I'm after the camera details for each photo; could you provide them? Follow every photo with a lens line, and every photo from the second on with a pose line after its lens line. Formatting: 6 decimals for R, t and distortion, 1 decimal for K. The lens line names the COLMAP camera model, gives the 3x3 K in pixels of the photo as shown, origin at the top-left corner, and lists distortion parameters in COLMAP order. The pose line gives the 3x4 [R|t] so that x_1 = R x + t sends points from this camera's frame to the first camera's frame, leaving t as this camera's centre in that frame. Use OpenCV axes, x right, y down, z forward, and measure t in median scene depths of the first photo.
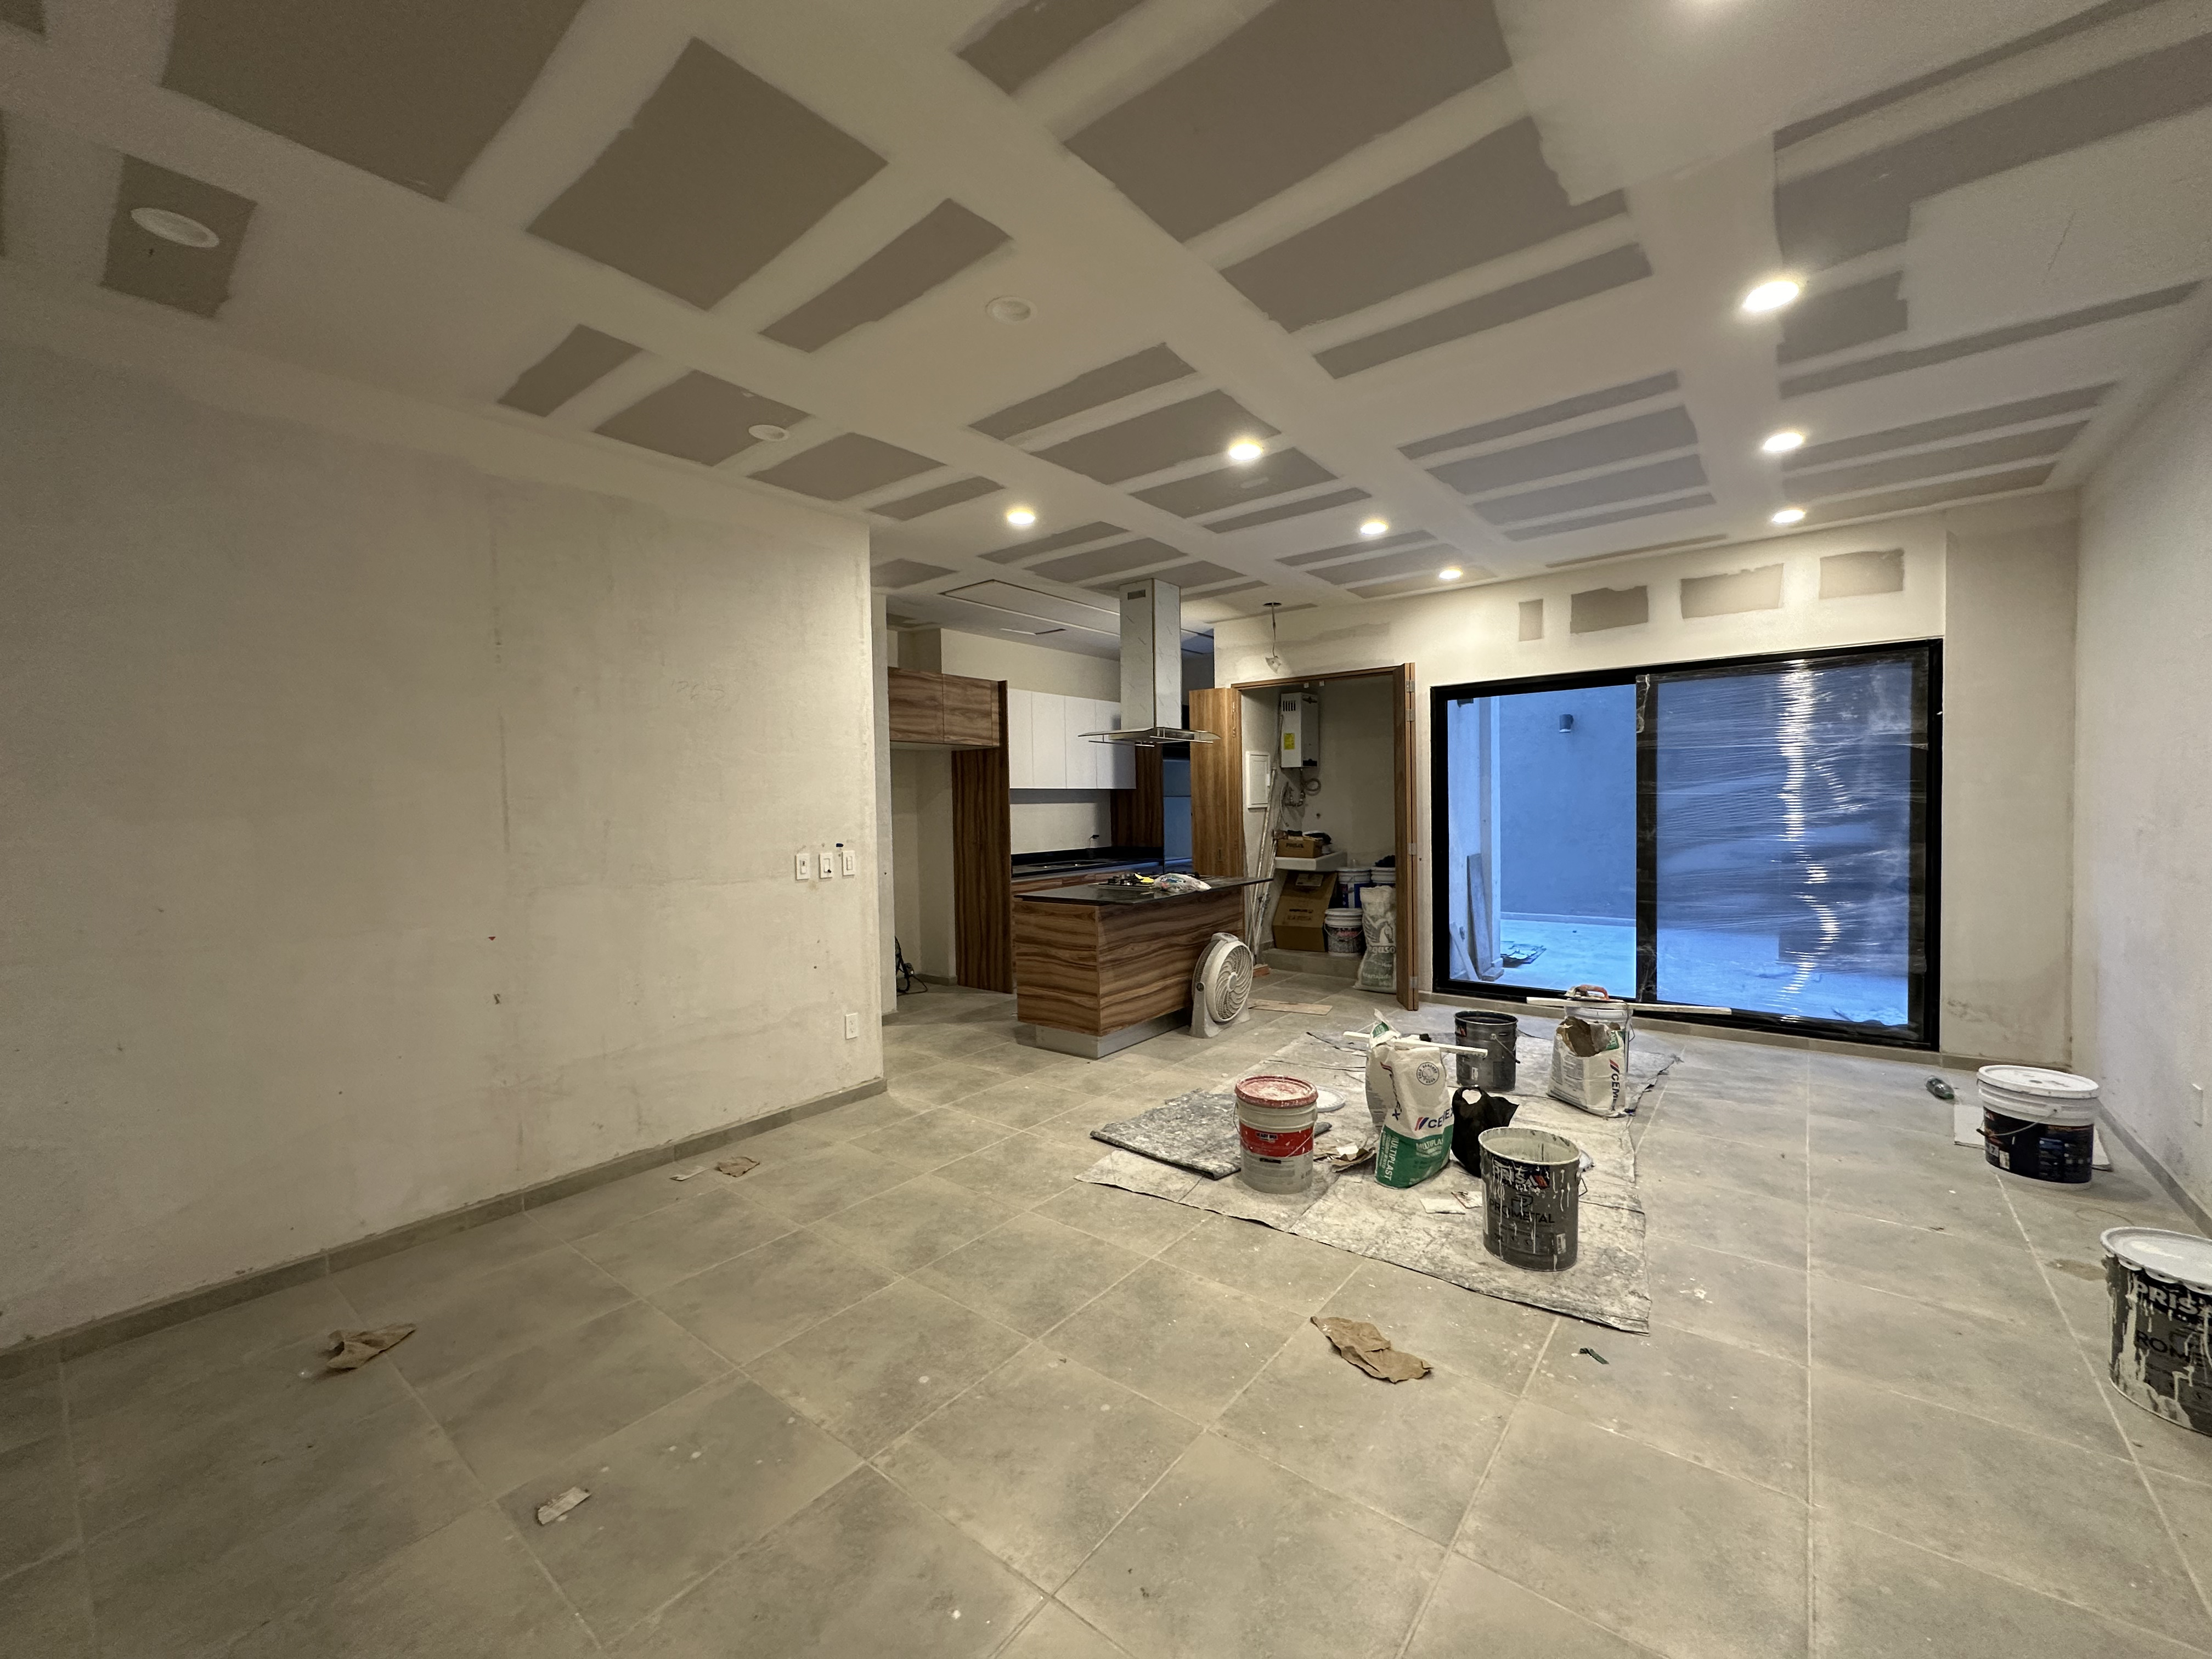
lens RADIAL K [[881.9, 0, 1109.1], [0, 881.9, 831.1], [0, 0, 1]] dist [0.002273, 0.000180]
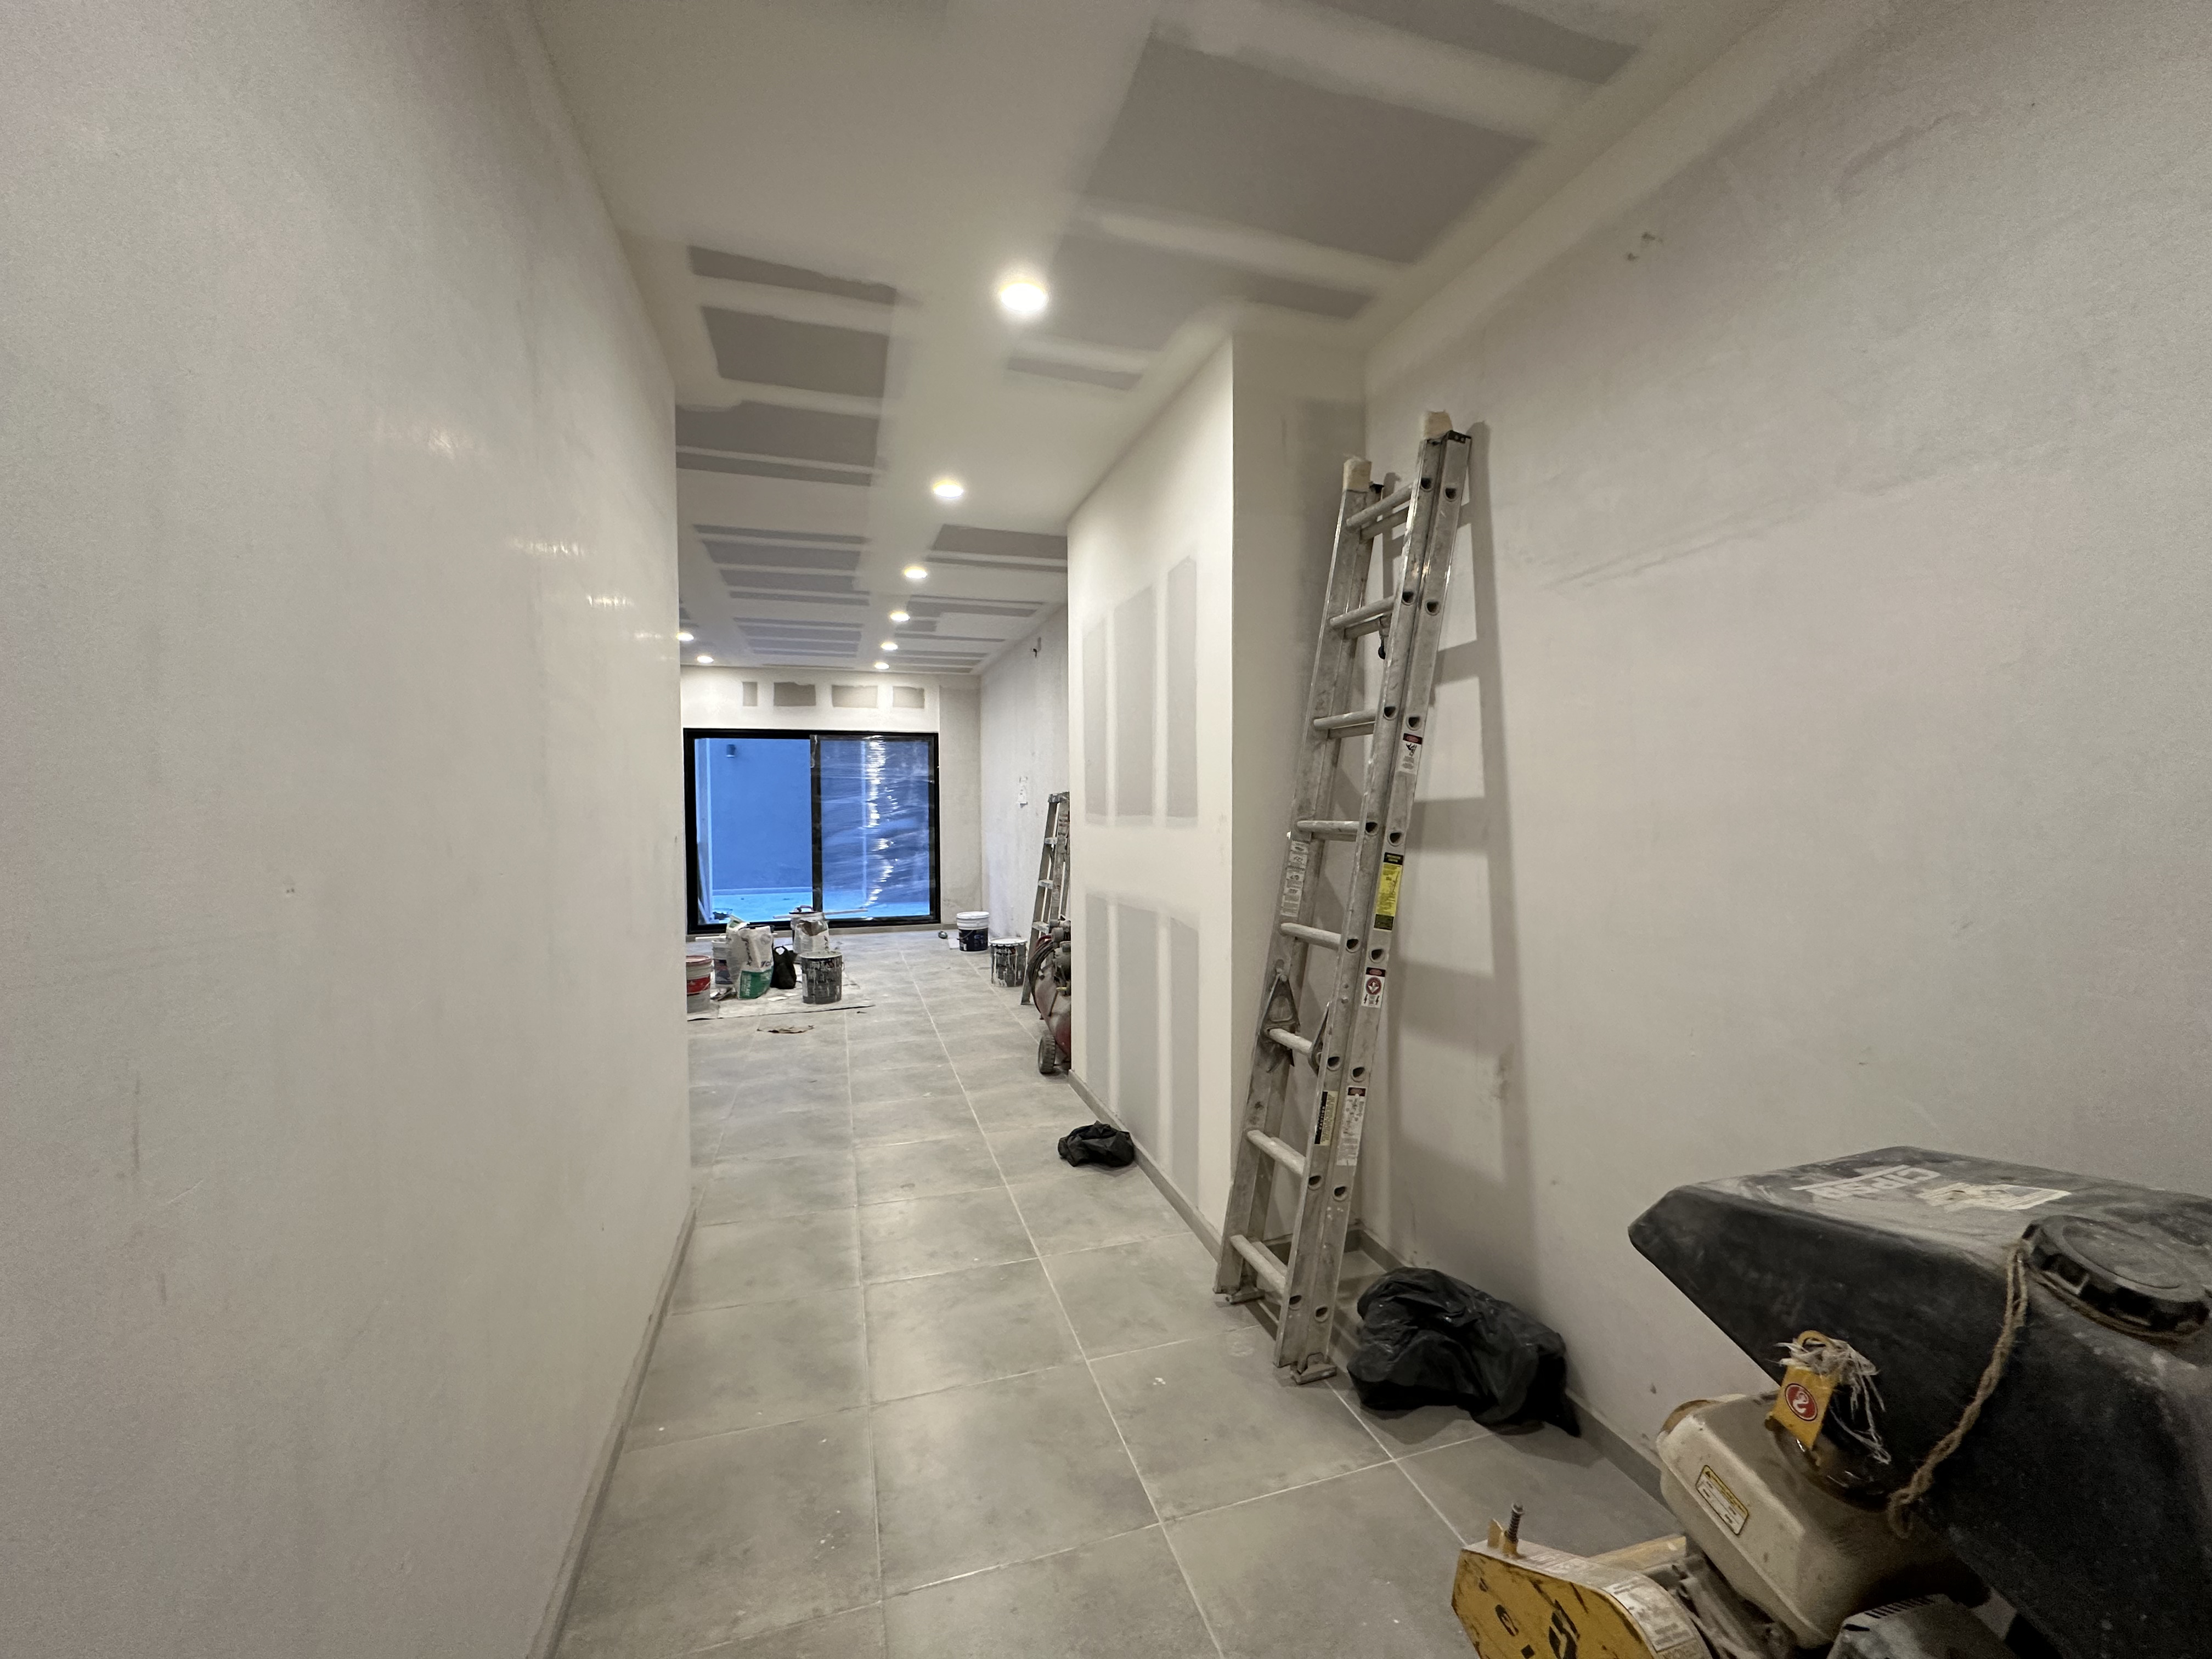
lens RADIAL K [[881.9, 0, 1106.1], [0, 881.9, 821.0], [0, 0, 1]] dist [0.002273, 0.000180]
pose [[0.565064, -0.001674, 0.825045, -0.495902], [0.019409, 0.999748, -0.011265, 0.024865], [-0.824818, 0.022379, 0.564955, -0.452954]]
